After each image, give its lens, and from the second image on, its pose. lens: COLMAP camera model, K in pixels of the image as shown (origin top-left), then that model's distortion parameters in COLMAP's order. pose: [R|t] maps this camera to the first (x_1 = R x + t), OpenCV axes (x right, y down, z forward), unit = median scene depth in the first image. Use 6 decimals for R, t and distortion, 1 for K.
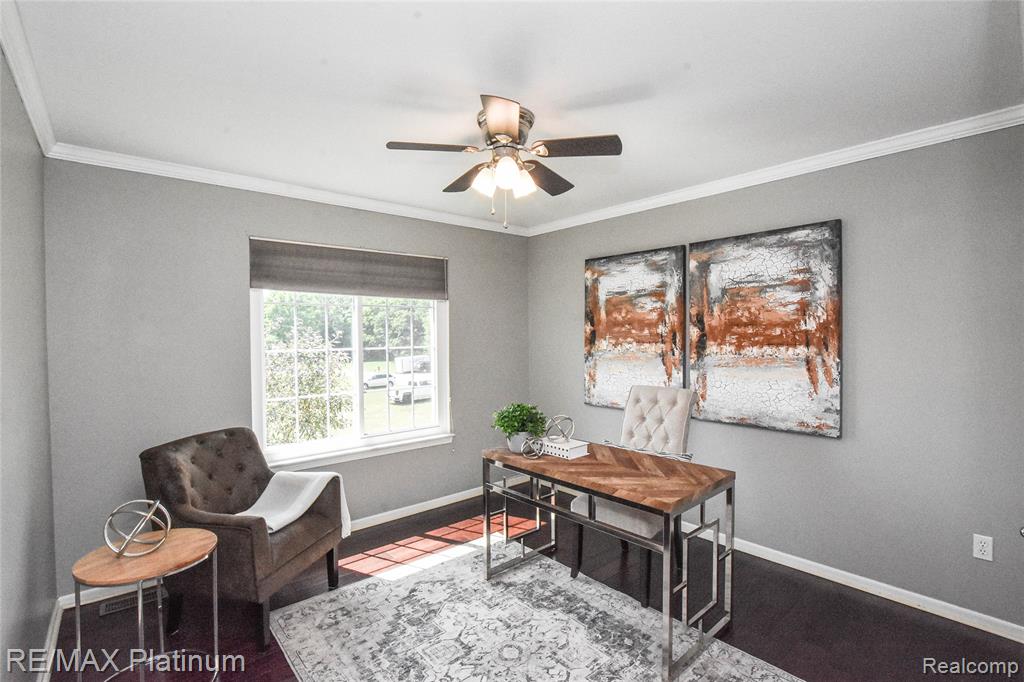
lens RADIAL K [[469.9, 0, 512.2], [0, 469.9, 339.1], [0, 0, 1]] dist [0.000055, -0.000001]
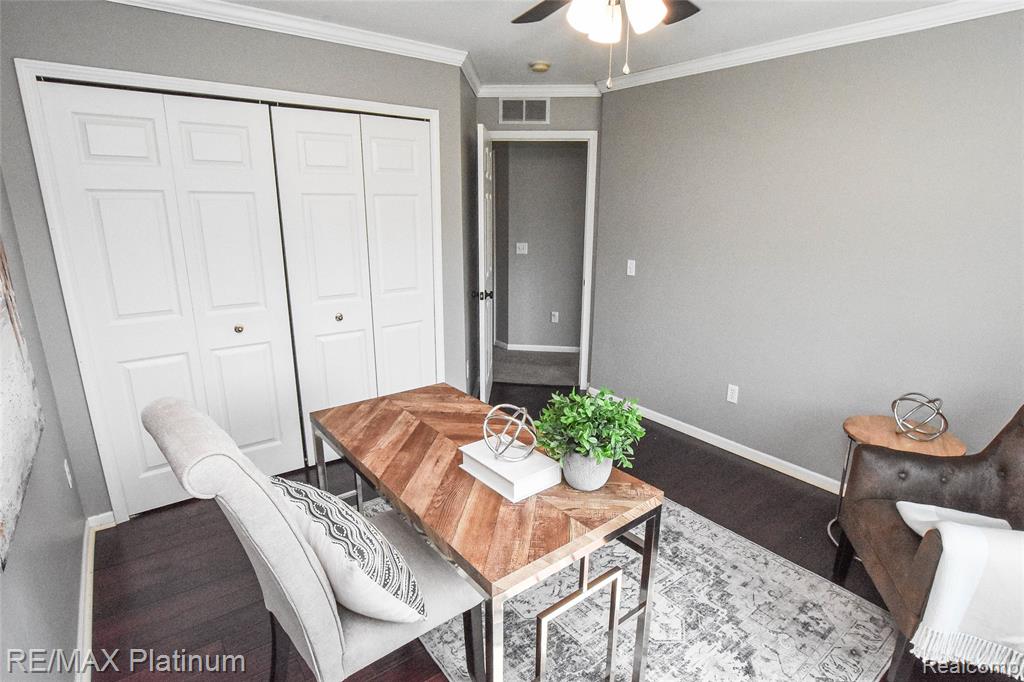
lens RADIAL K [[500.4, 0, 513.5], [0, 500.4, 347.8], [0, 0, 1]] dist [-0.037774, 0.001243]
pose [[-0.998206, -0.015596, 0.057804, 0.078350], [0.000910, 0.961409, 0.275123, -0.058004], [-0.059864, 0.274682, -0.959670, 1.738581]]
